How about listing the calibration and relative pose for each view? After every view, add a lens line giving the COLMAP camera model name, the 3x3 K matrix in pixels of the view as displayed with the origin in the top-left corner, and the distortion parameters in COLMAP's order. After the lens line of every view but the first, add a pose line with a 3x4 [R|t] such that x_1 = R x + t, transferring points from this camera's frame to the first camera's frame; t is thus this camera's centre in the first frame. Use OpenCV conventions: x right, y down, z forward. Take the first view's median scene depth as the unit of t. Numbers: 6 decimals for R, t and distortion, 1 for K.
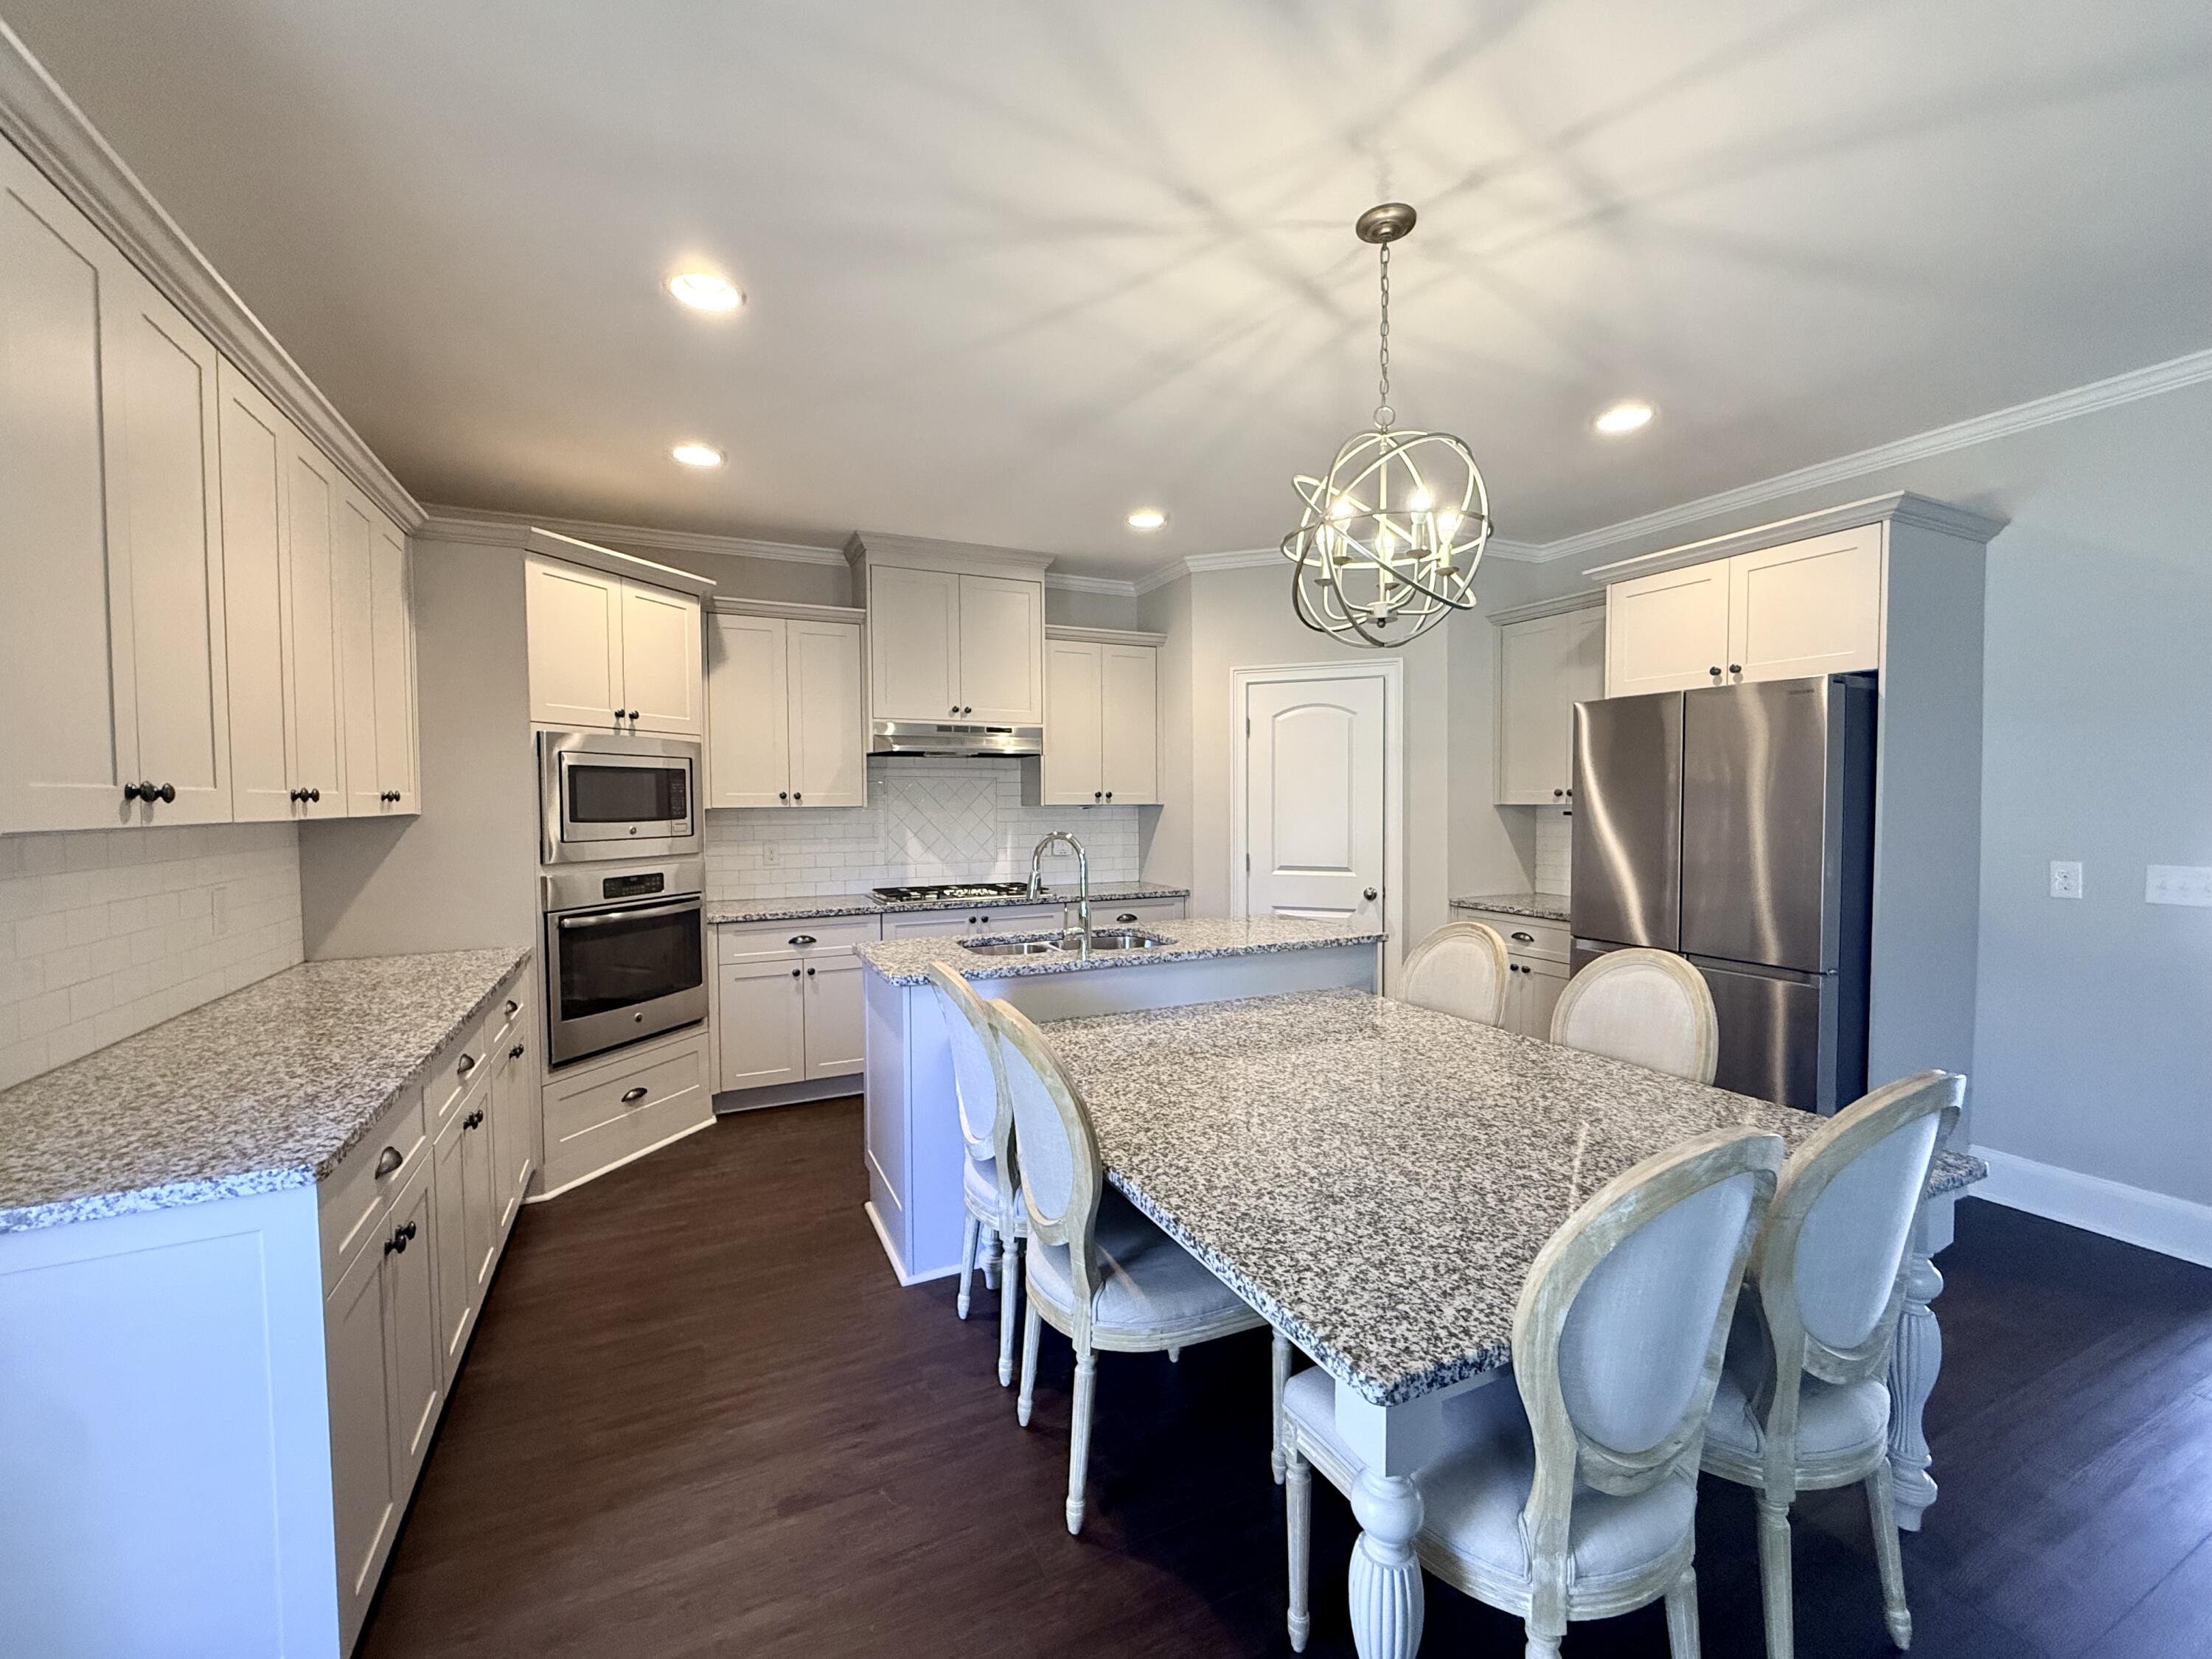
lens RADIAL K [[902.6, 0, 1104.6], [0, 902.6, 830.0], [0, 0, 1]] dist [-0.000922, 0.000108]
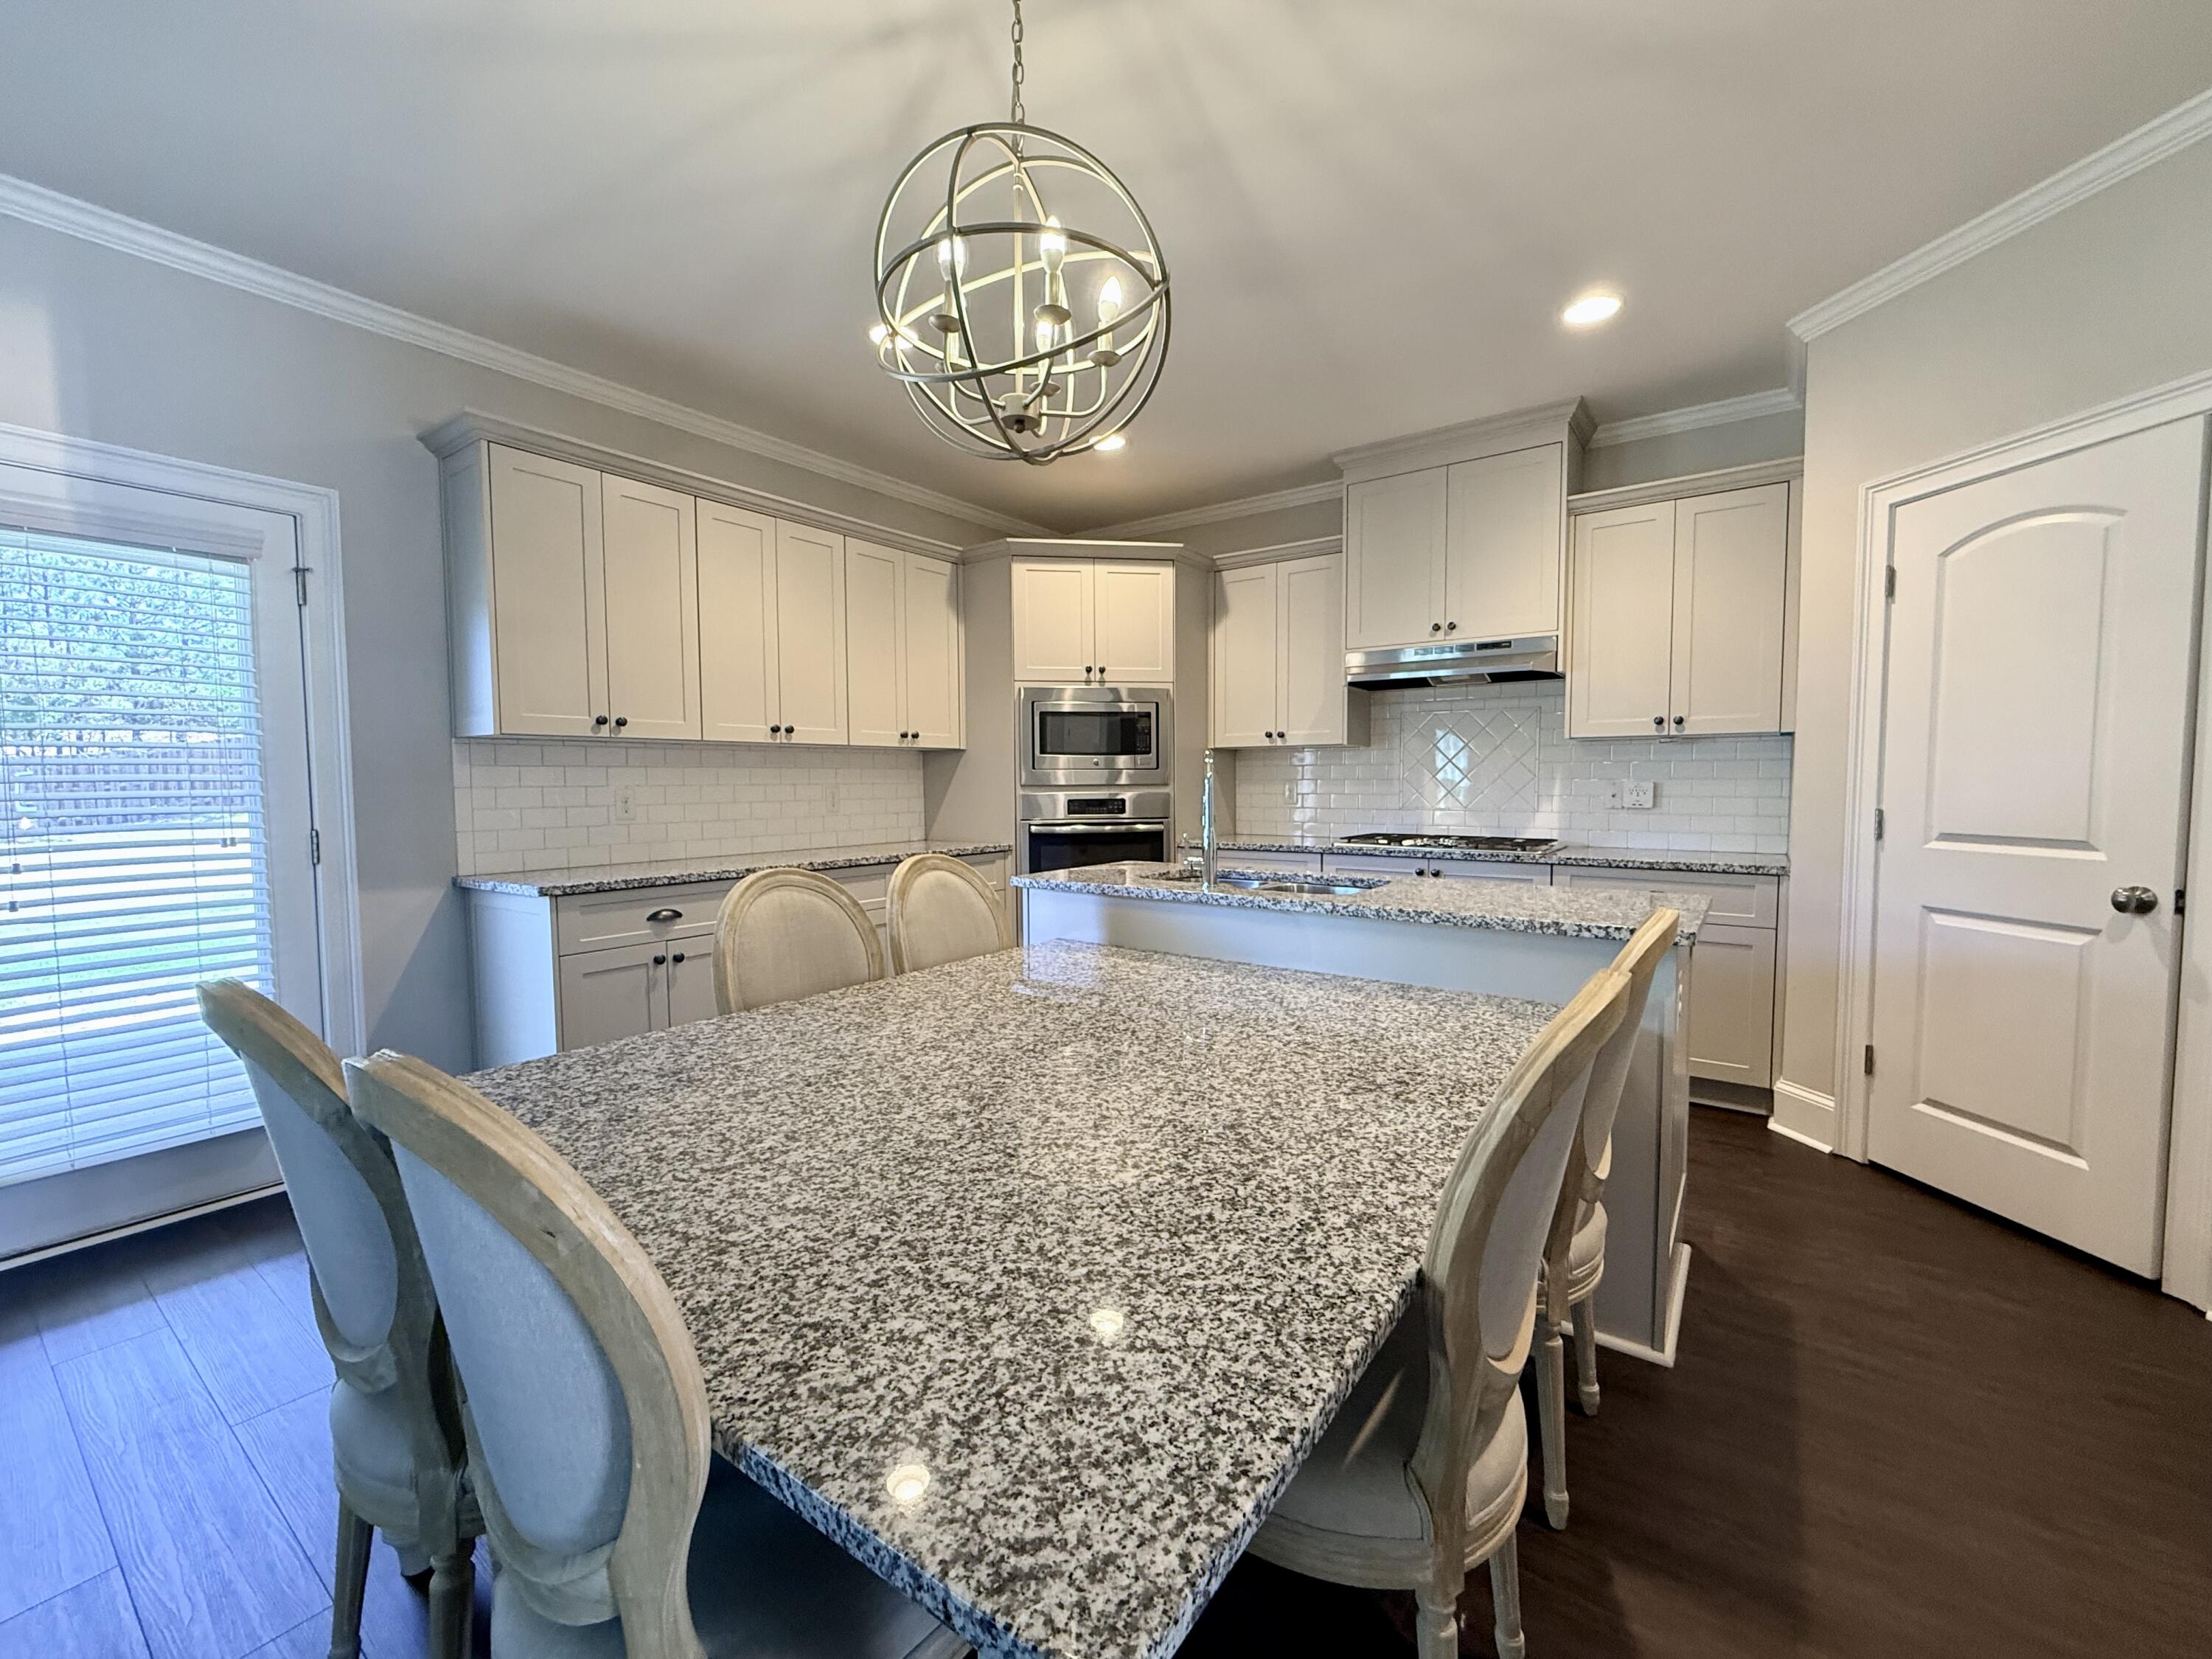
lens RADIAL K [[902.6, 0, 1104.6], [0, 902.6, 830.0], [0, 0, 1]] dist [-0.000922, 0.000108]
pose [[0.479608, 0.052152, -0.875932, 0.587113], [-0.026923, 0.998637, 0.044717, 0.037658], [0.877070, 0.002136, 0.480358, 0.414935]]
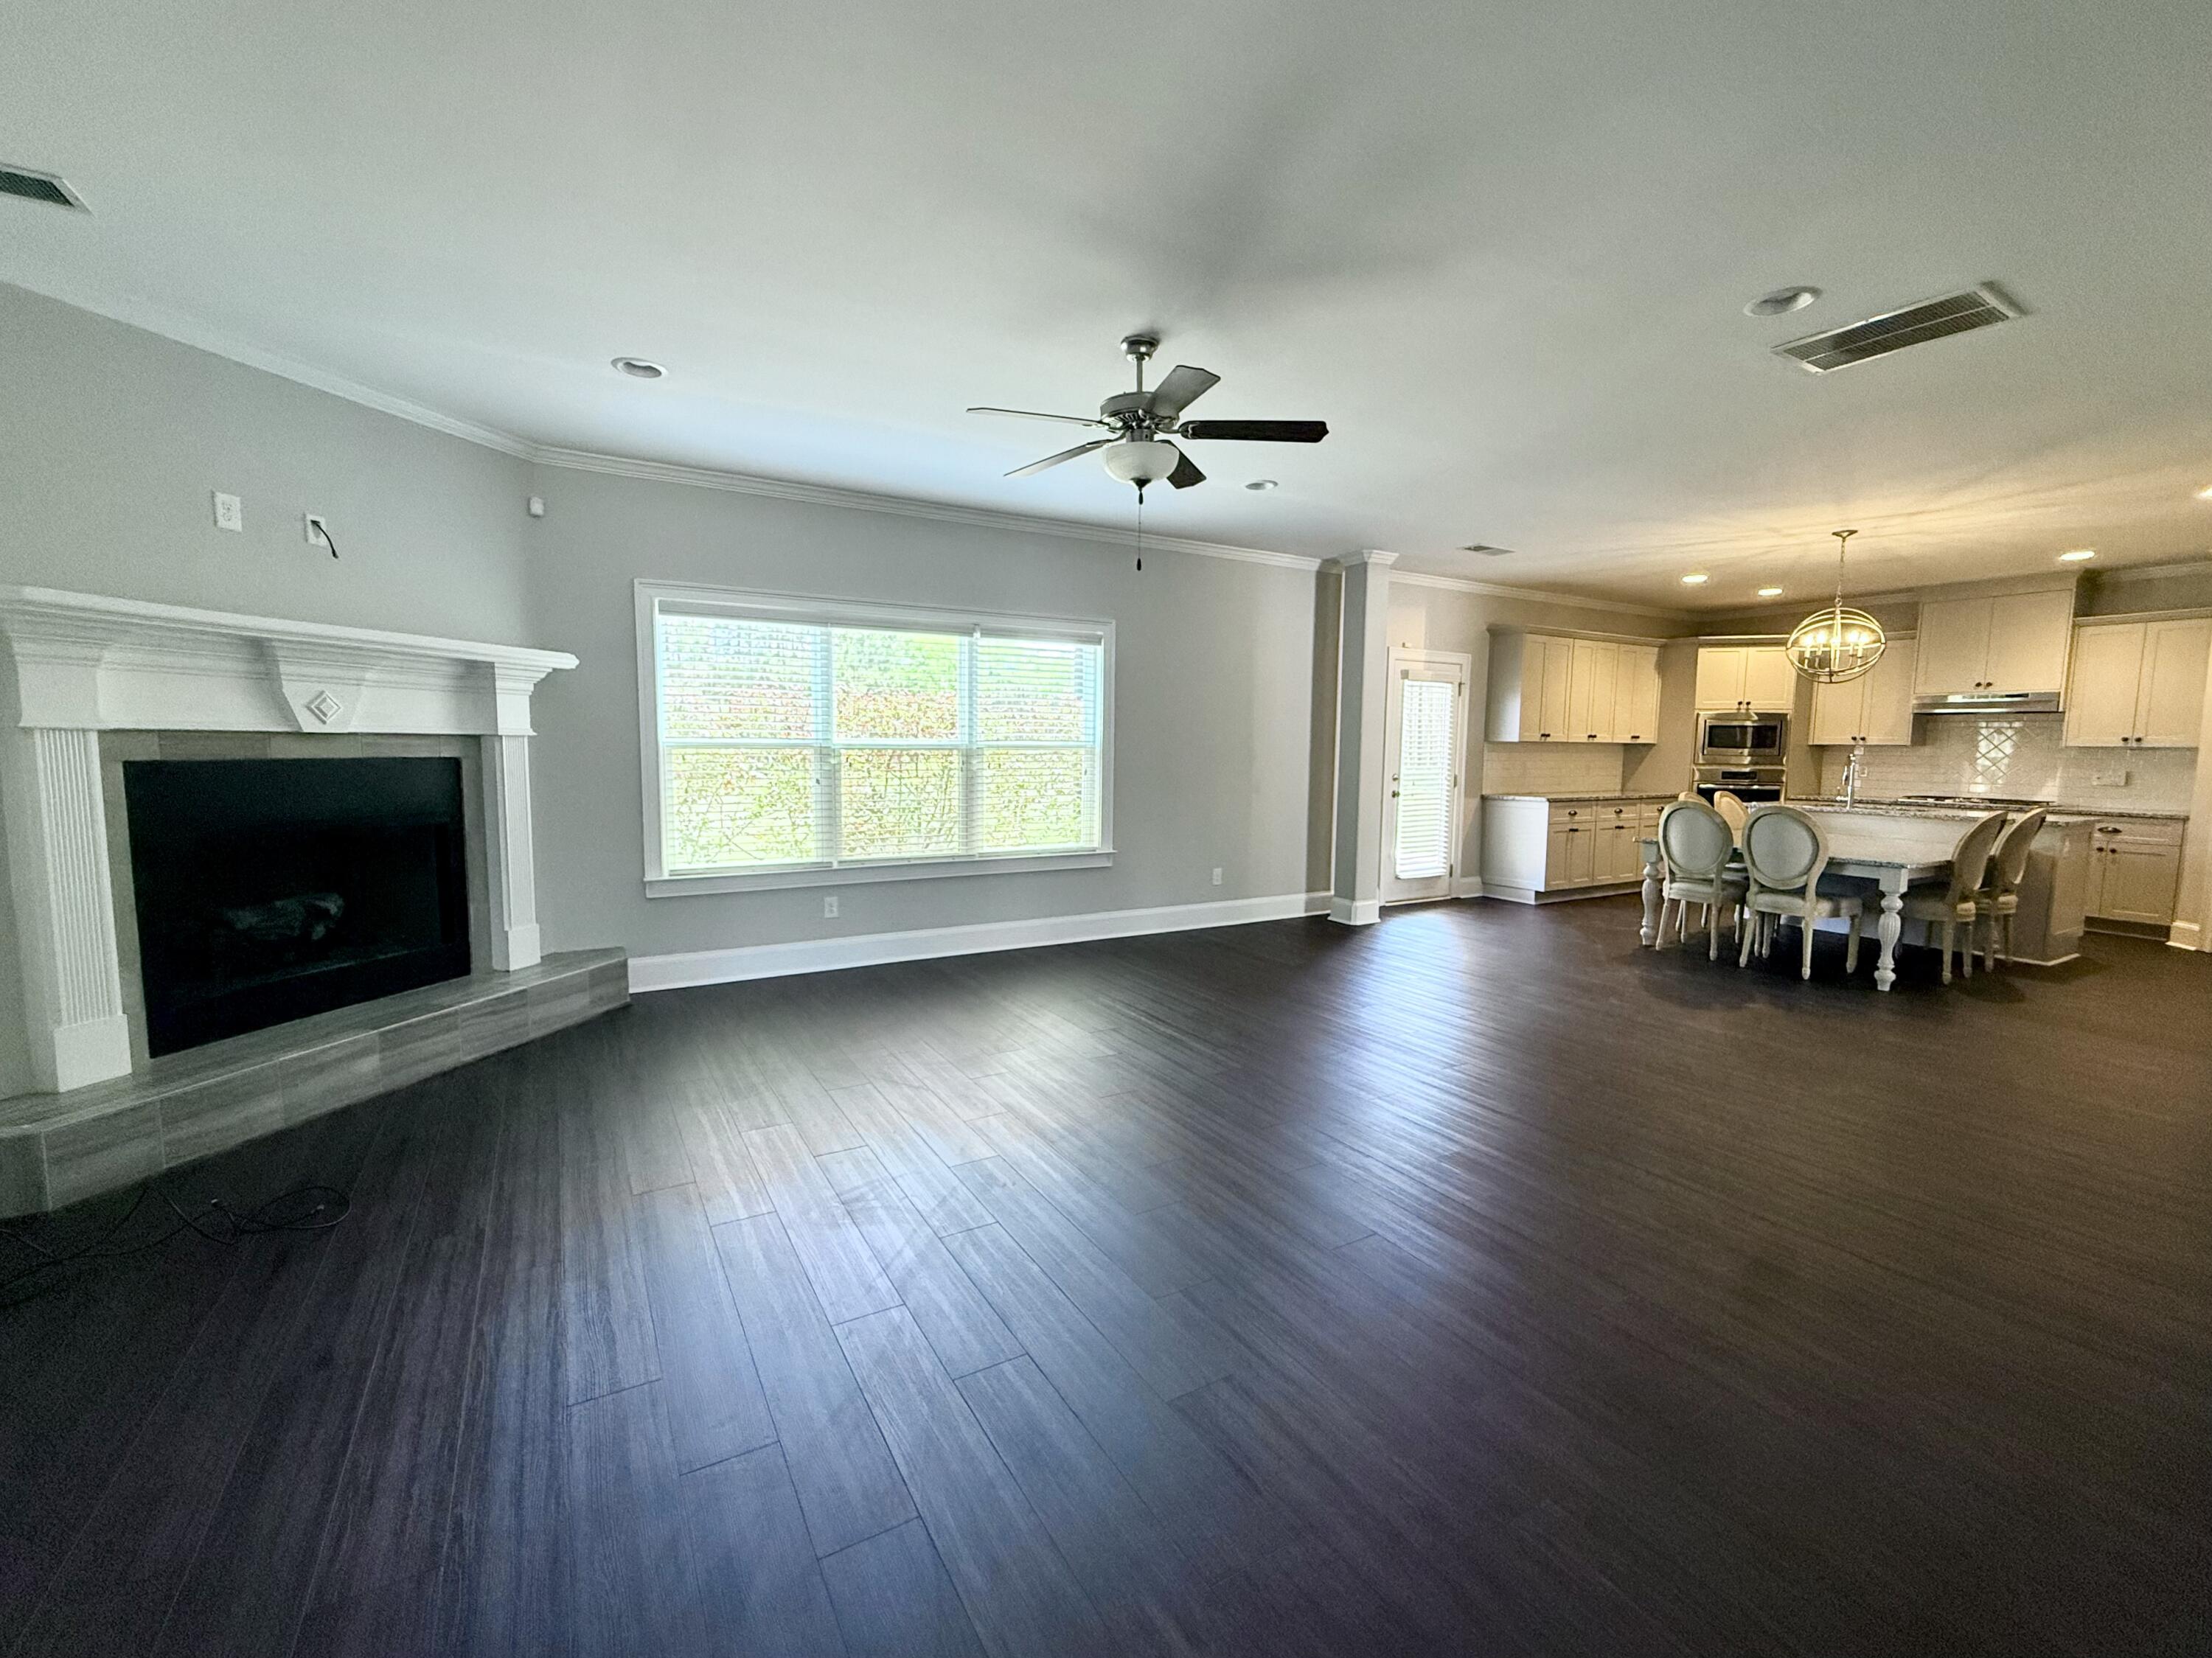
lens RADIAL K [[929.2, 0, 1101.9], [0, 929.2, 830.8], [0, 0, 1]] dist [0.001283, -0.000317]
pose [[0.087730, 0.102238, -0.990884, 1.777727], [-0.046352, 0.994061, 0.098462, 0.042717], [0.995065, 0.037291, 0.091948, -0.887235]]
